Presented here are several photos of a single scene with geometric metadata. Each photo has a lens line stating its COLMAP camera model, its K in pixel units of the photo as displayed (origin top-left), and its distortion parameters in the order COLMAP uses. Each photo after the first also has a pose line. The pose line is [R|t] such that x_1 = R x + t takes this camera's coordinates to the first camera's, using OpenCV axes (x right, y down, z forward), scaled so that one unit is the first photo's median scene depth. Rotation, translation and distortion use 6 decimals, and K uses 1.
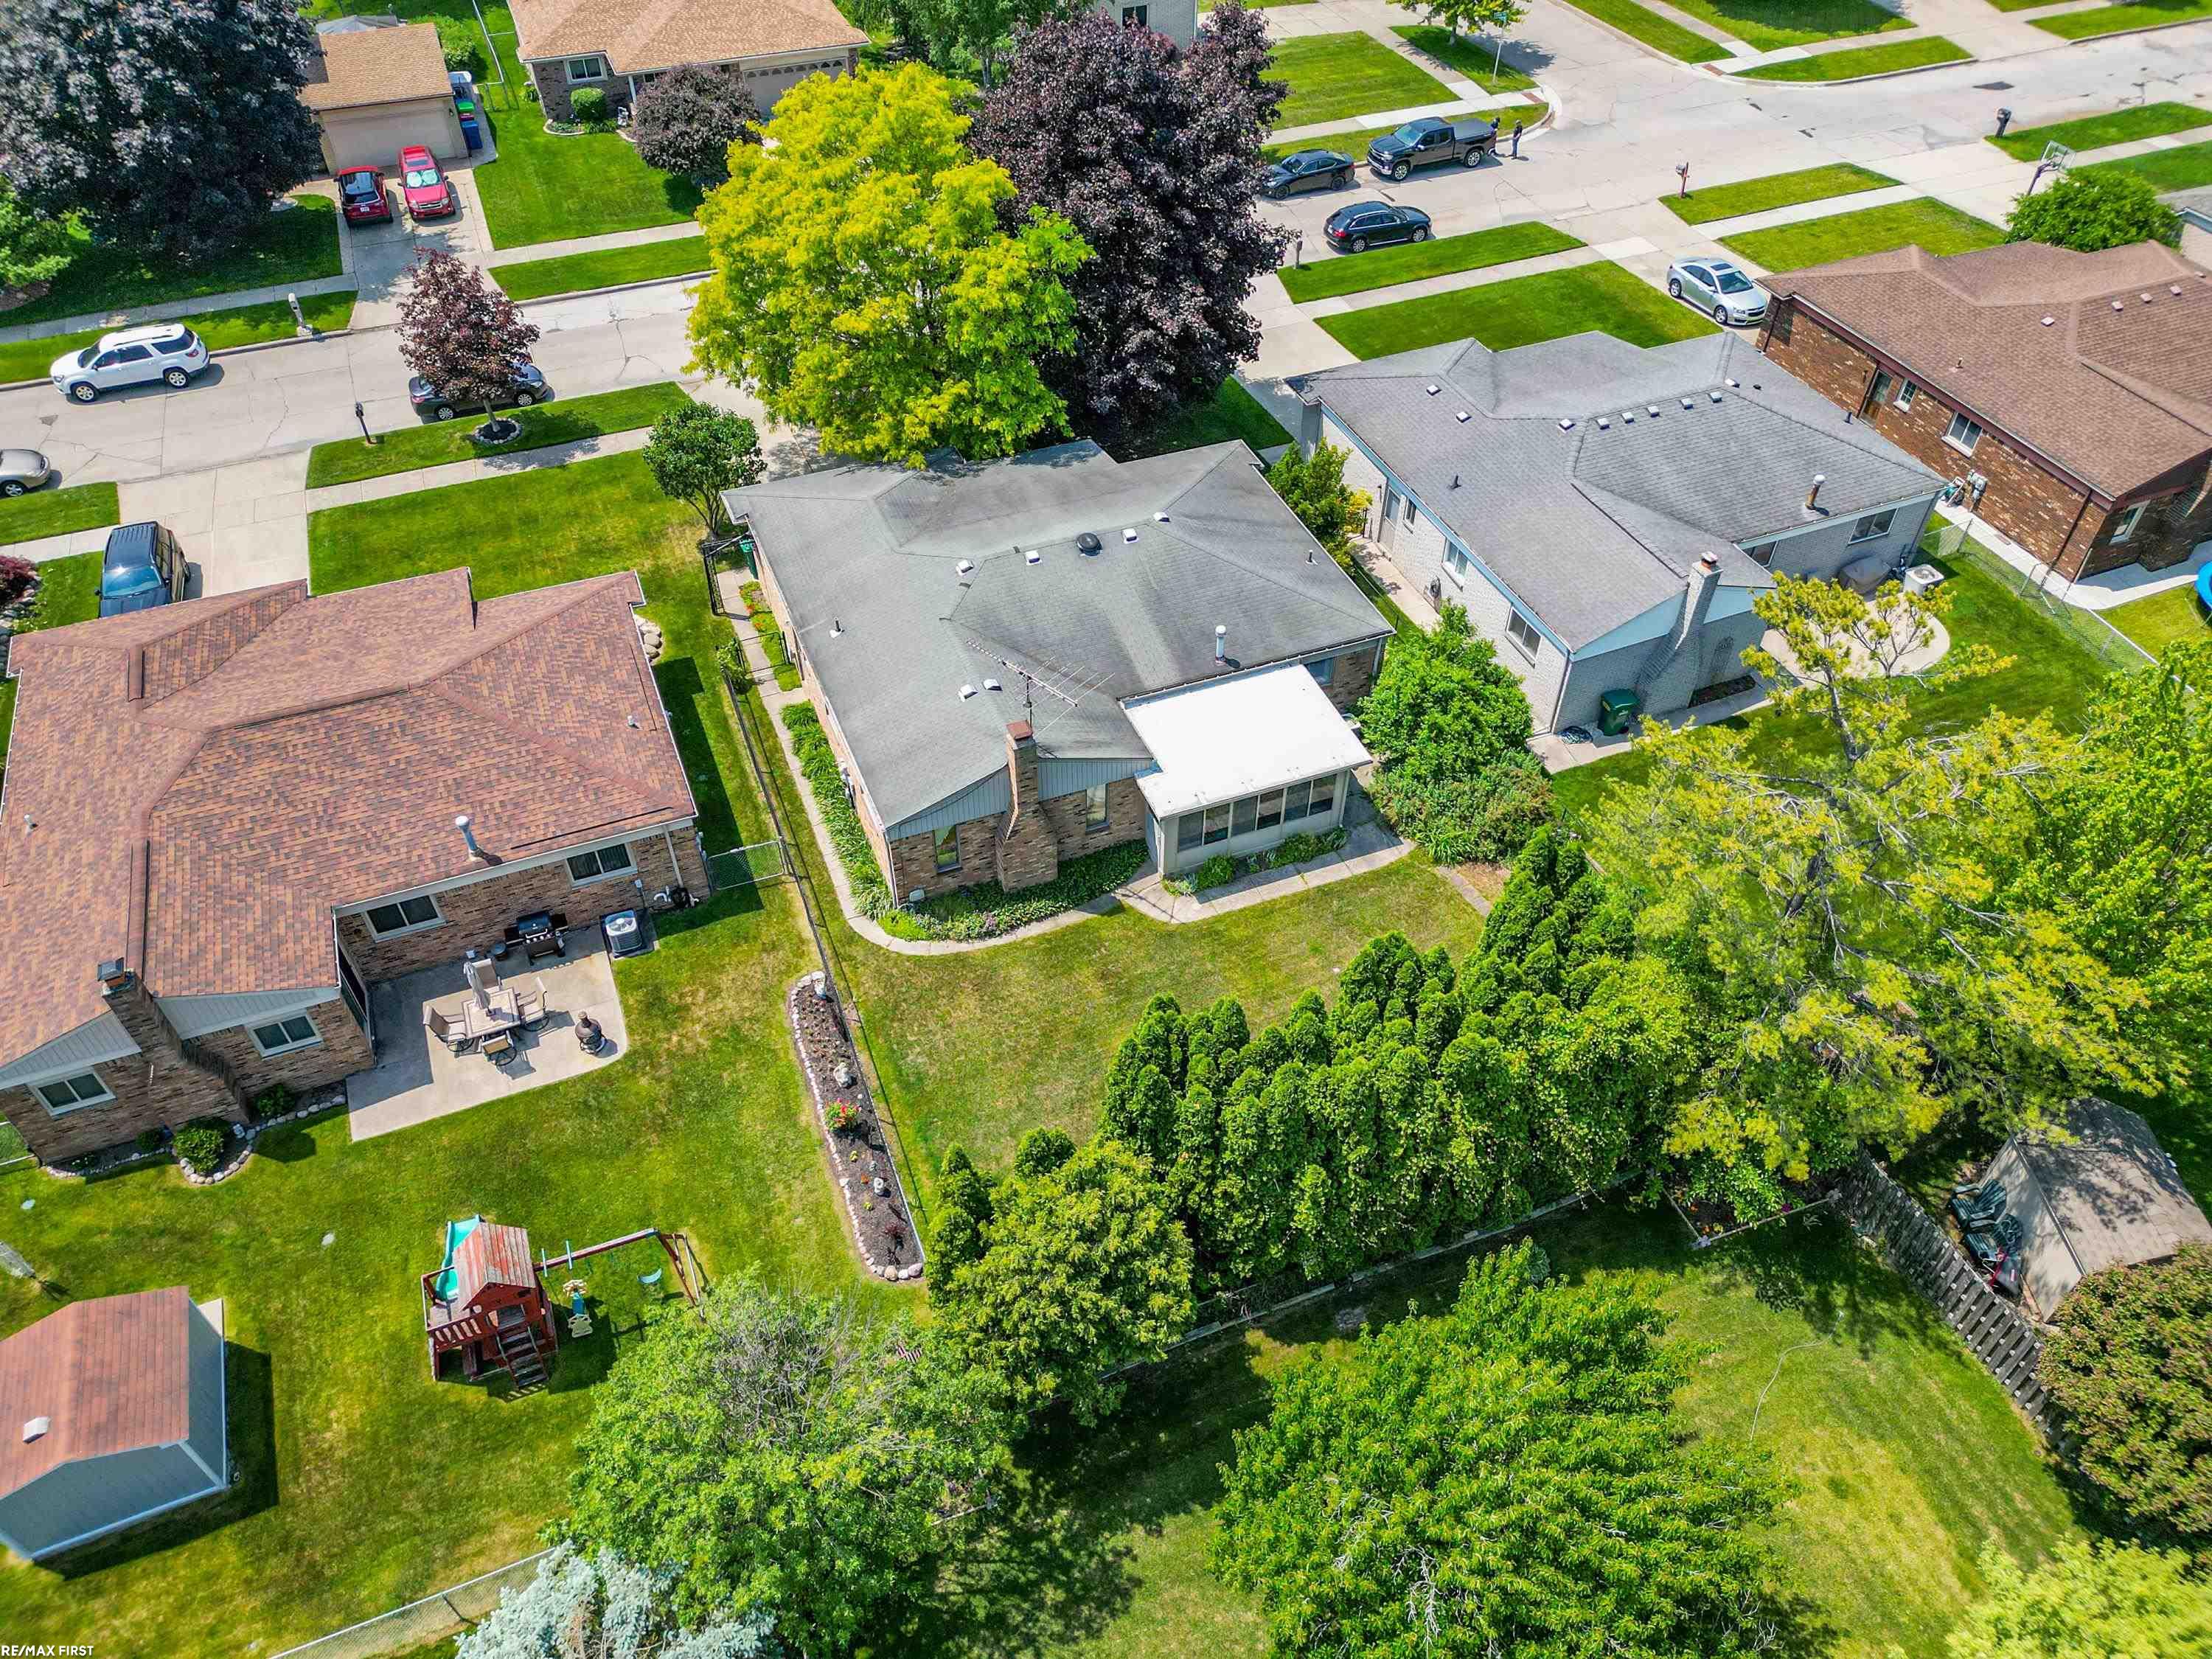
lens RADIAL K [[1578.8, 0, 1136.3], [0, 1578.8, 827.9], [0, 0, 1]] dist [0.043550, -0.003953]
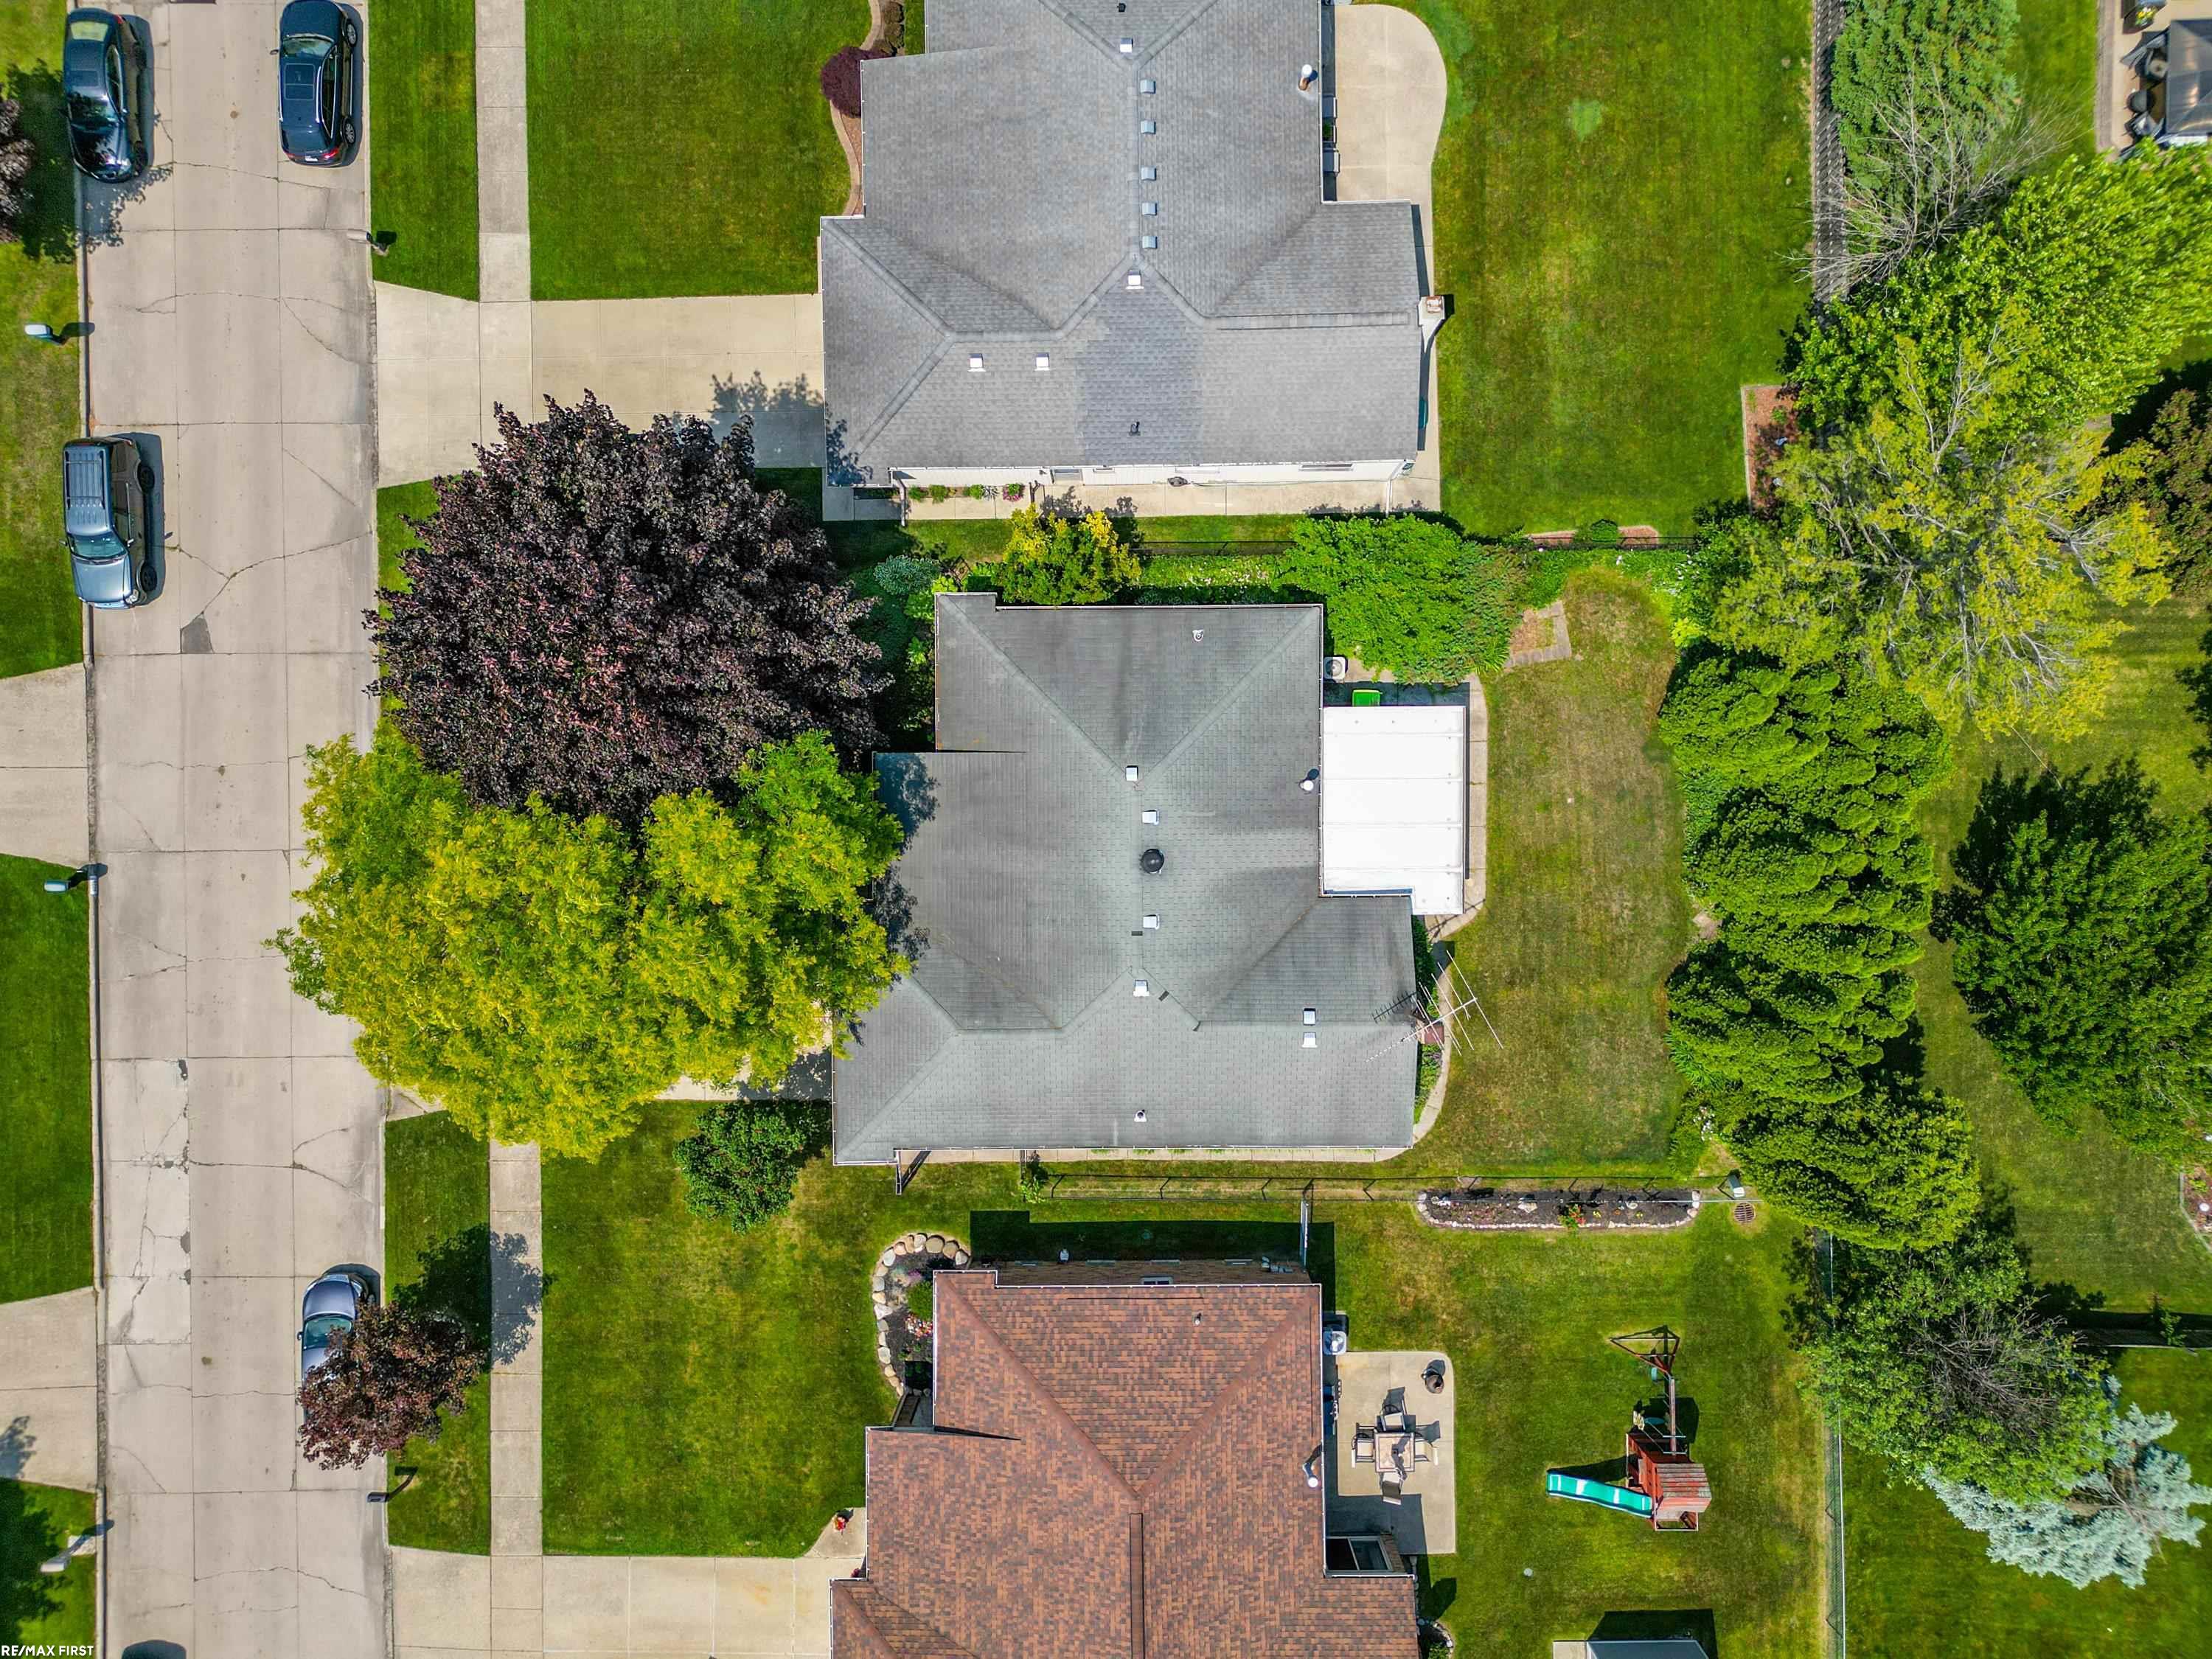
lens RADIAL K [[1578.8, 0, 1136.3], [0, 1578.8, 827.9], [0, 0, 1]] dist [0.043550, -0.003953]
pose [[0.377494, -0.925898, -0.014545, -0.001228], [0.646549, 0.252291, 0.719947, -0.918838], [-0.662928, -0.281180, 0.693877, 0.338805]]
